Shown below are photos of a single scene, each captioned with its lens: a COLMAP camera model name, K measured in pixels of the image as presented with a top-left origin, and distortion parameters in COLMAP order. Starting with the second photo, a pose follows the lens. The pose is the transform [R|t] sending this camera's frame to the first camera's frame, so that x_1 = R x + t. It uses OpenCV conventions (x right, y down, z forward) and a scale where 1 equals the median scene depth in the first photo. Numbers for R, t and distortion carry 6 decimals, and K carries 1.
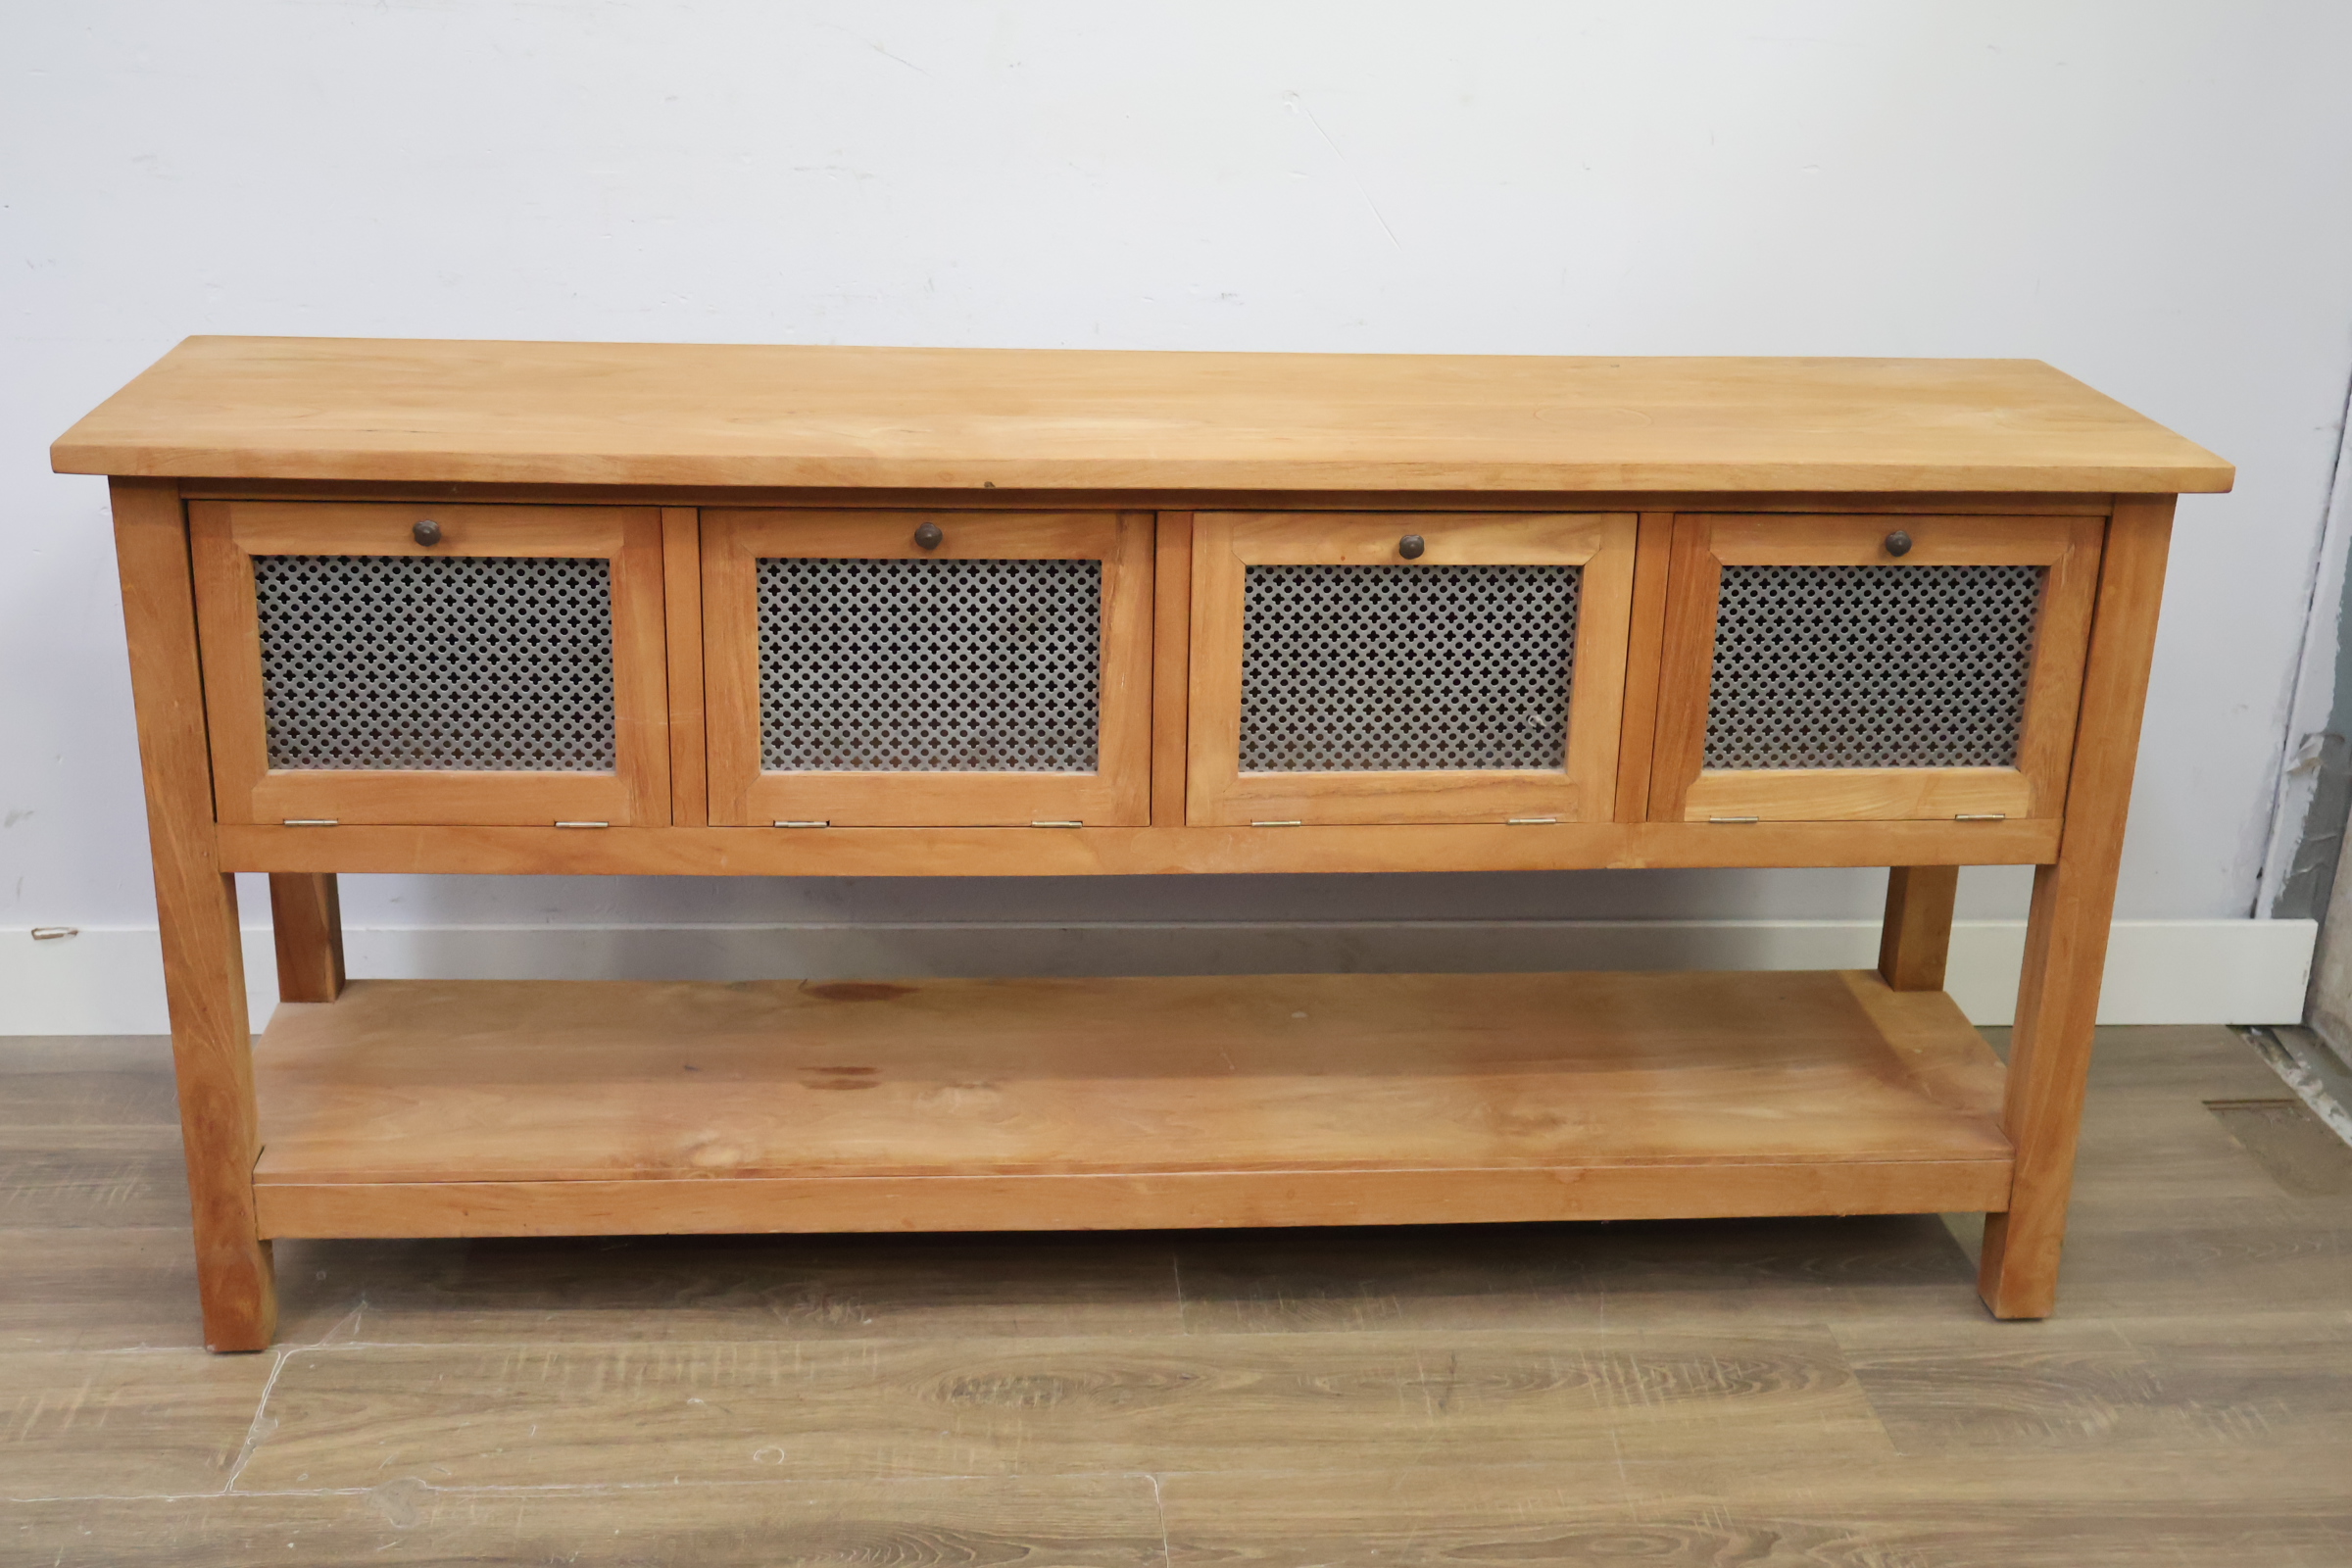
lens RADIAL K [[2719.2, 0, 1161.5], [0, 2719.2, 774.6], [0, 0, 1]] dist [0.005467, 0.000519]
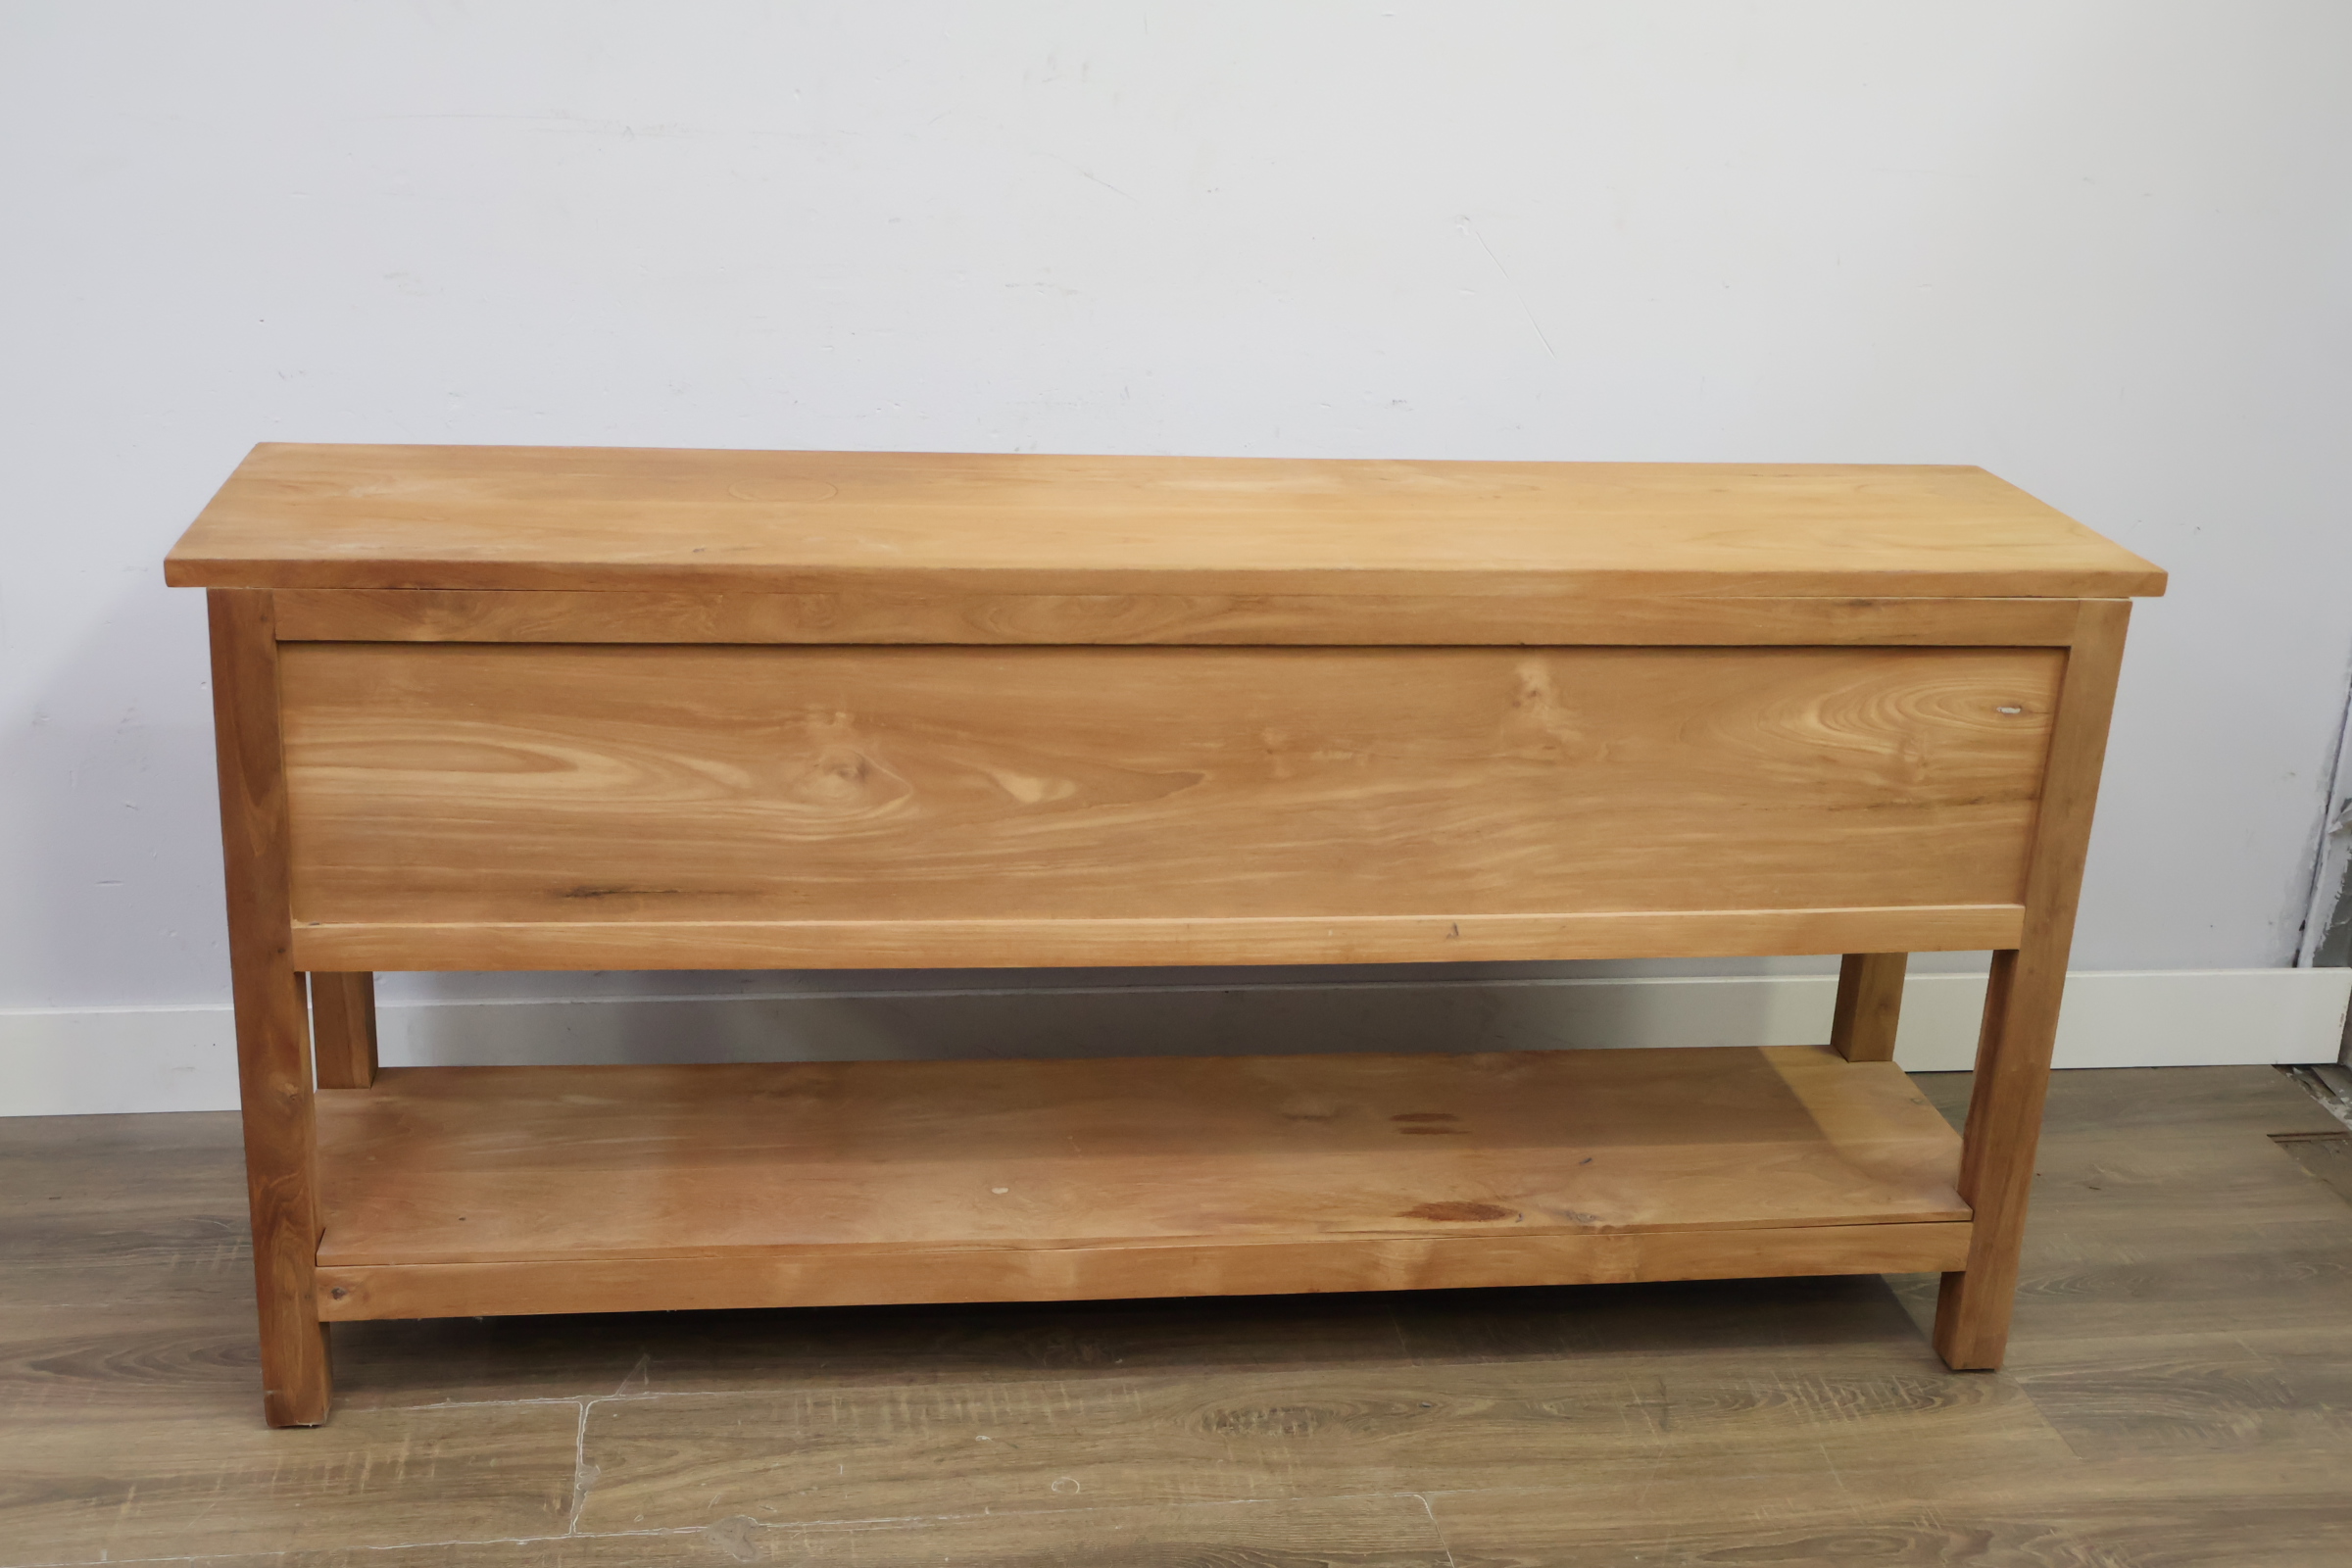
lens RADIAL K [[2702.4, 0, 1157.2], [0, 2702.4, 806.6], [0, 0, 1]] dist [0.034067, -0.074404]
pose [[0.997392, -0.009761, 0.071512, -0.177550], [0.010399, 0.999909, -0.008552, -0.009511], [-0.071422, 0.009274, 0.997403, -0.074623]]
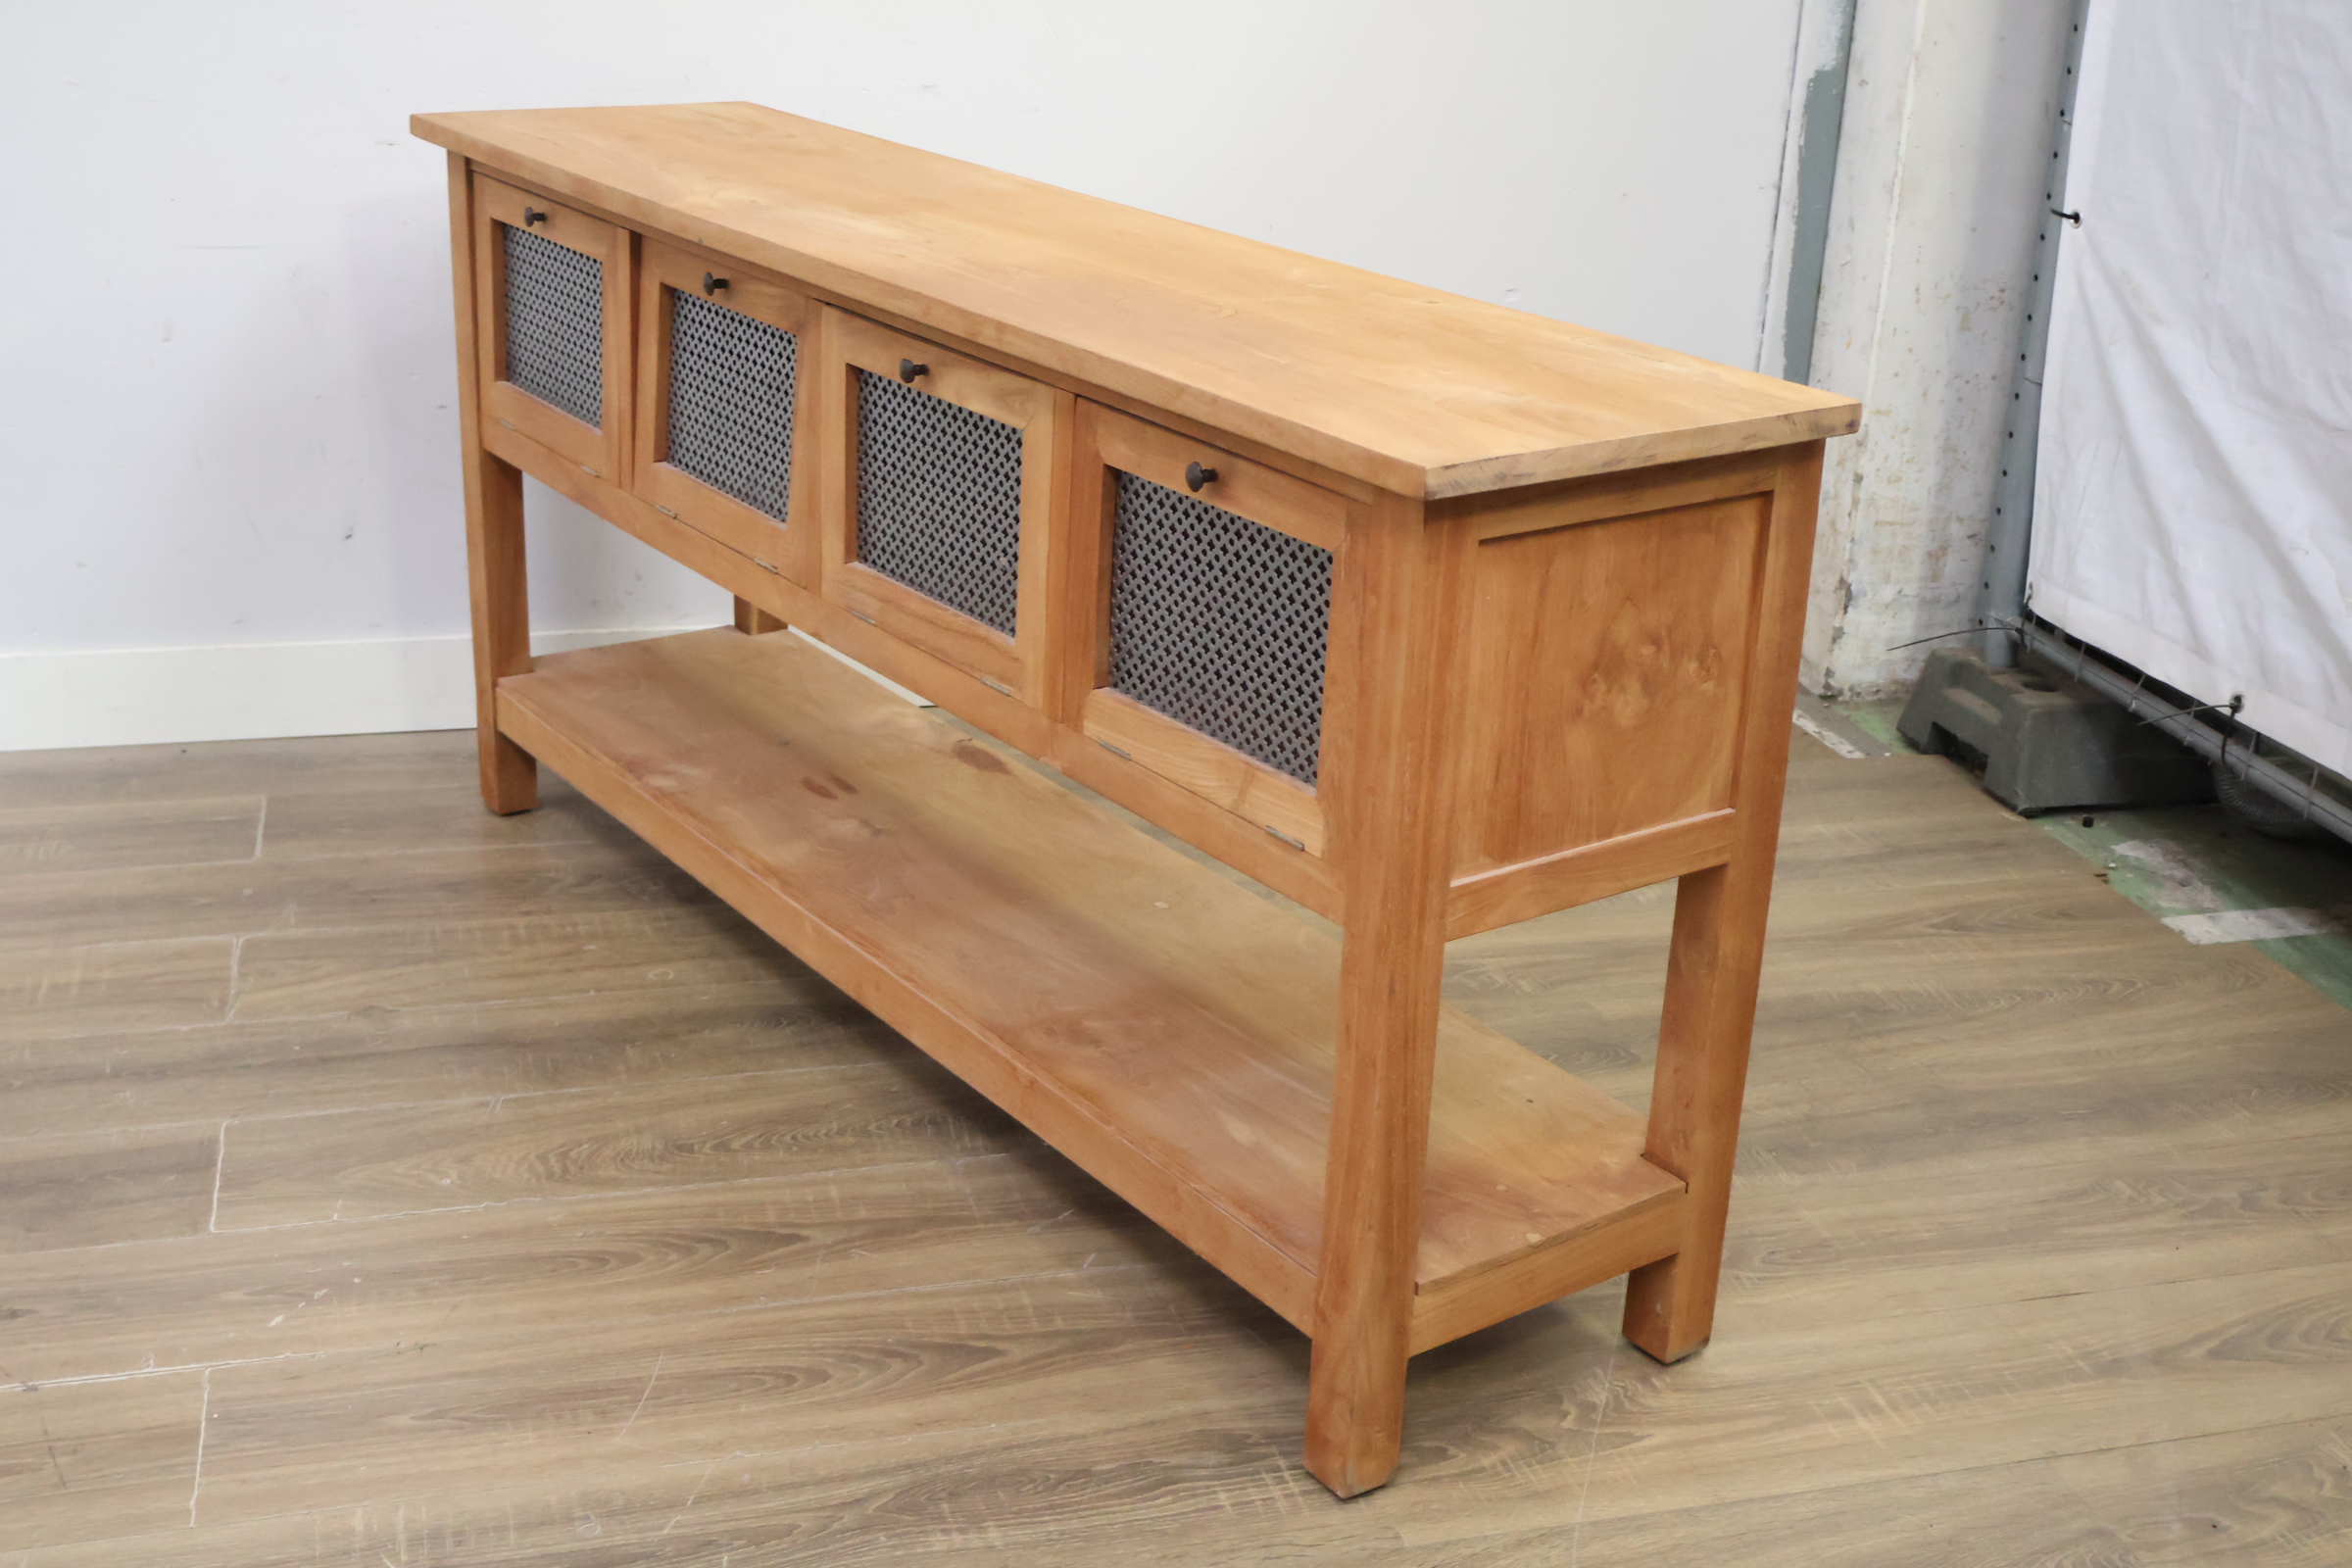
lens RADIAL K [[2717.0, 0, 1163.8], [0, 2717.0, 782.3], [0, 0, 1]] dist [0.007238, -0.000253]
pose [[0.981665, -0.056623, 0.182011, -0.135884], [0.054185, 0.998362, 0.018341, 0.146113], [-0.182752, -0.008142, 0.983125, -0.285169]]
